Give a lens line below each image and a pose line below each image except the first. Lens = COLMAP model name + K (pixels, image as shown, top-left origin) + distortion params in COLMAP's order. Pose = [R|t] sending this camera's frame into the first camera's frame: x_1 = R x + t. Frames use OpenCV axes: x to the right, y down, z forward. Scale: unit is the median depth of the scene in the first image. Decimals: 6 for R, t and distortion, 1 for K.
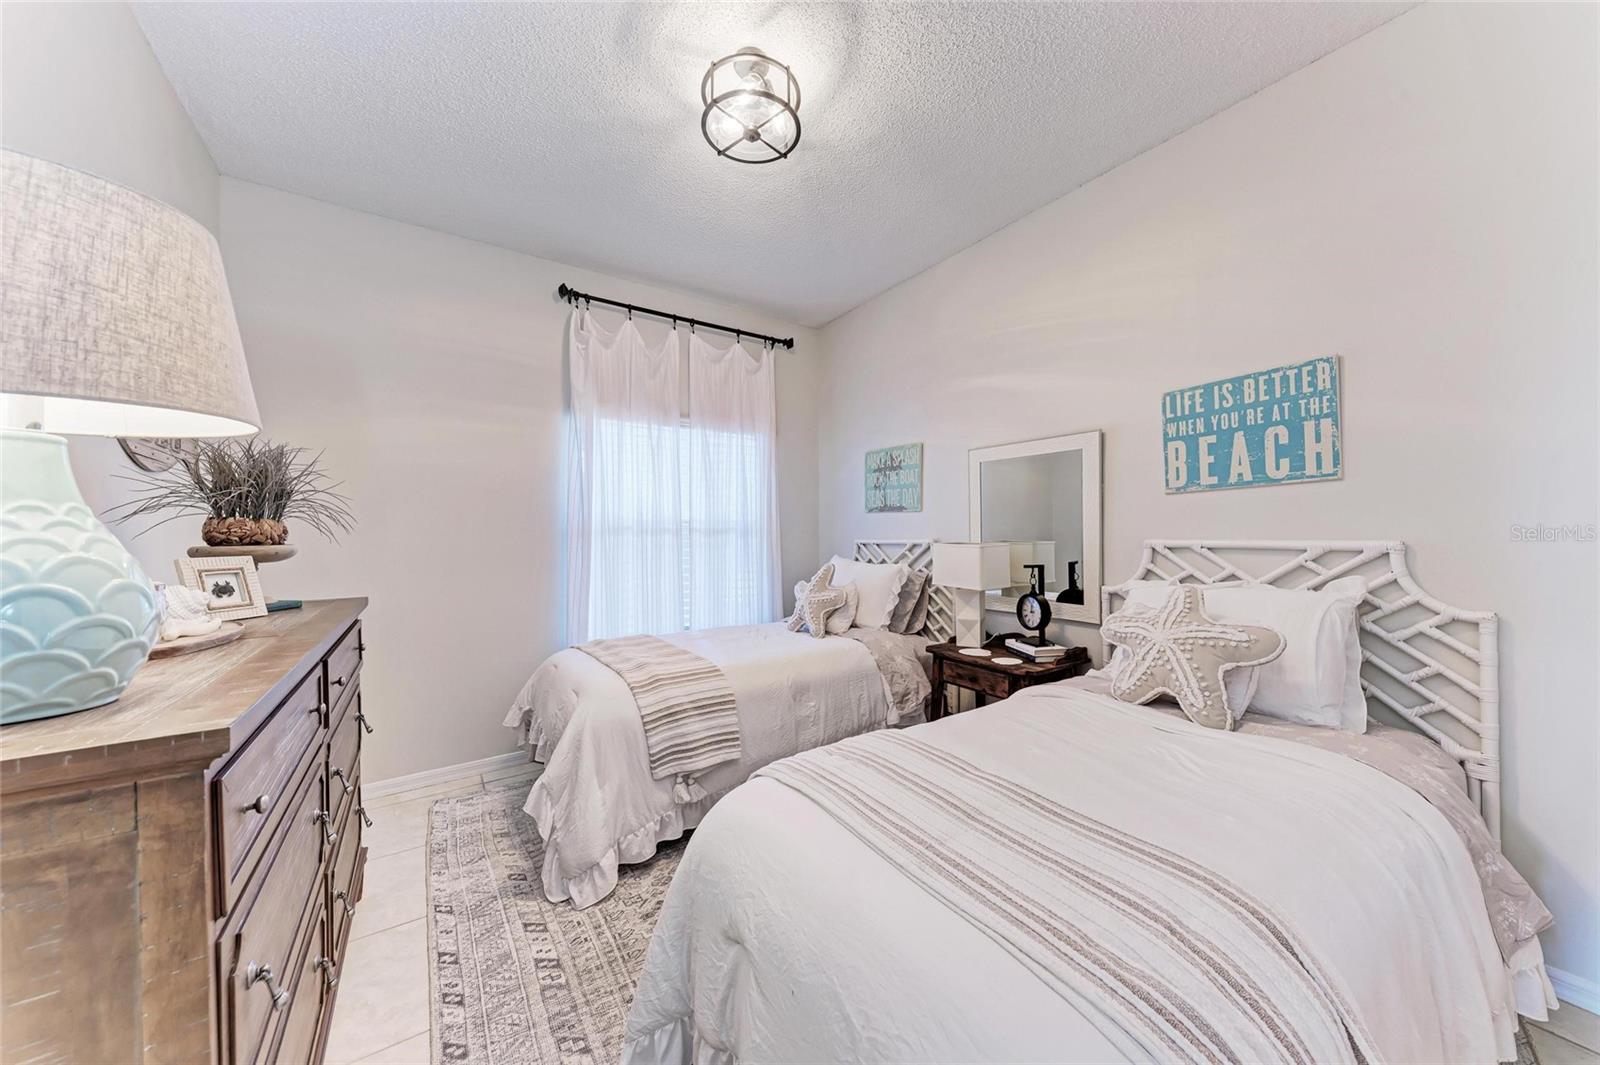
lens RADIAL K [[546.5, 0, 802.0], [0, 546.5, 537.5], [0, 0, 1]] dist [-0.001046, -0.000296]
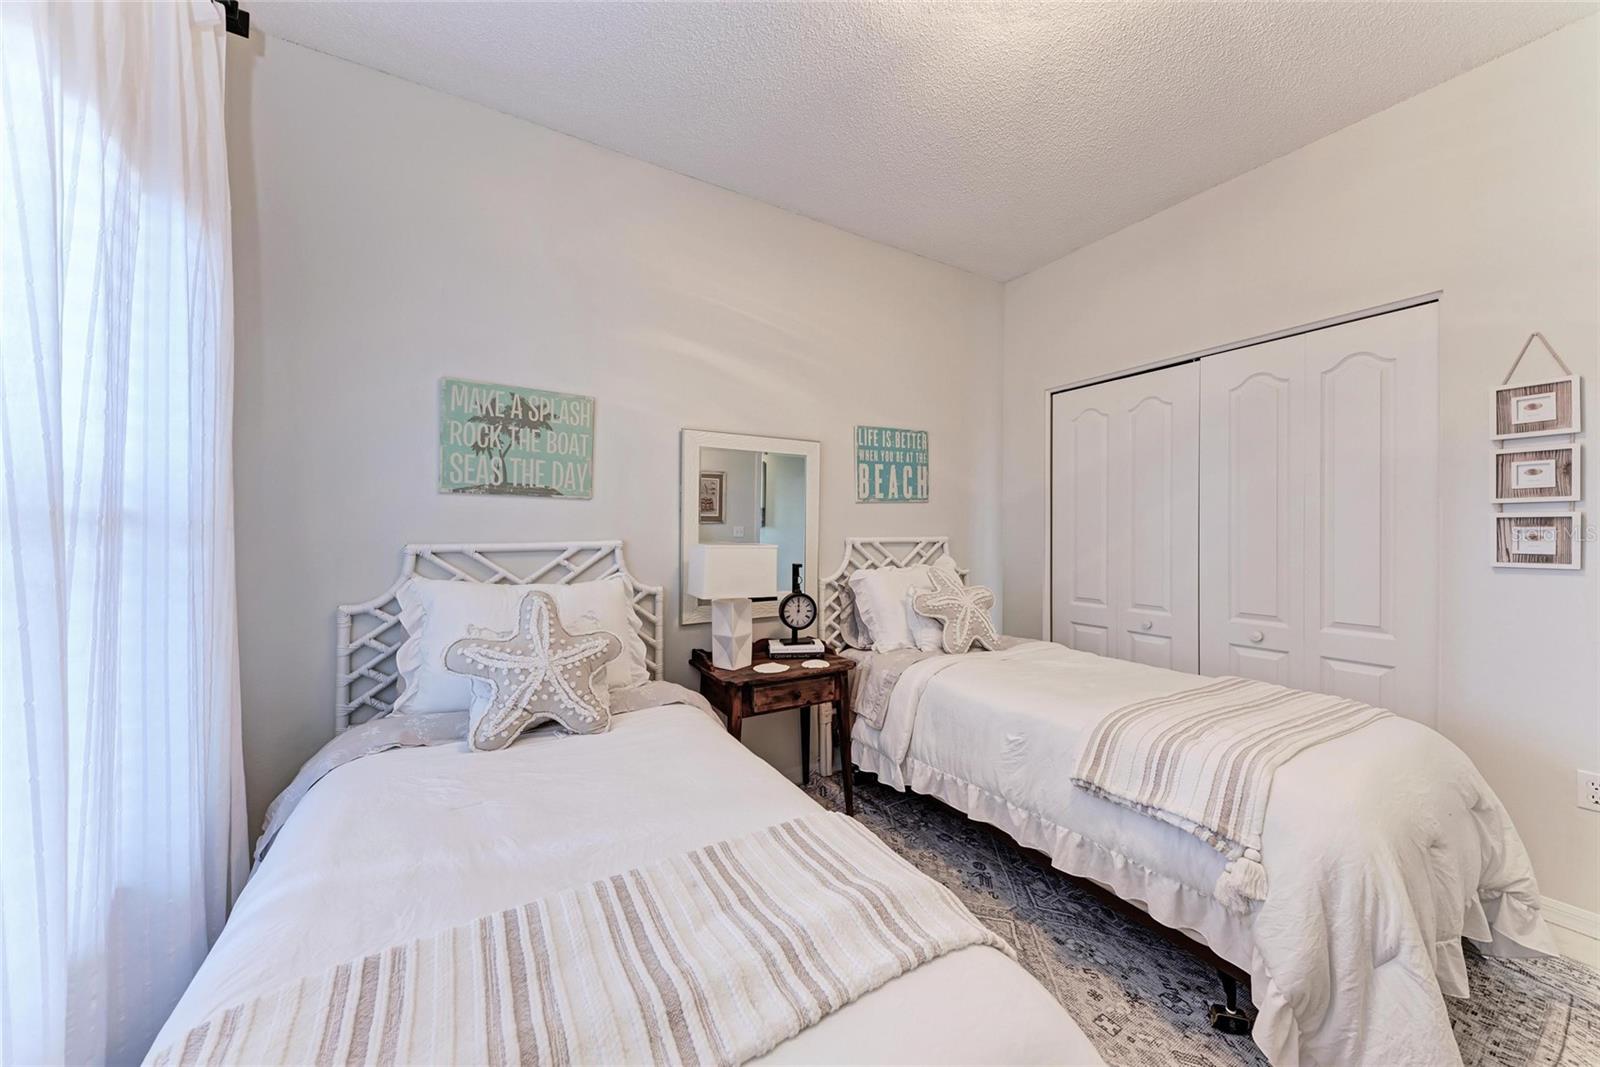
lens RADIAL K [[559.4, 0, 788.3], [0, 559.4, 536.6], [0, 0, 1]] dist [0.000502, -0.002740]
pose [[0.061843, 0.002591, 0.998083, -0.693366], [0.012151, 0.999921, -0.003349, 0.004116], [-0.998012, 0.012334, 0.061806, 1.104656]]
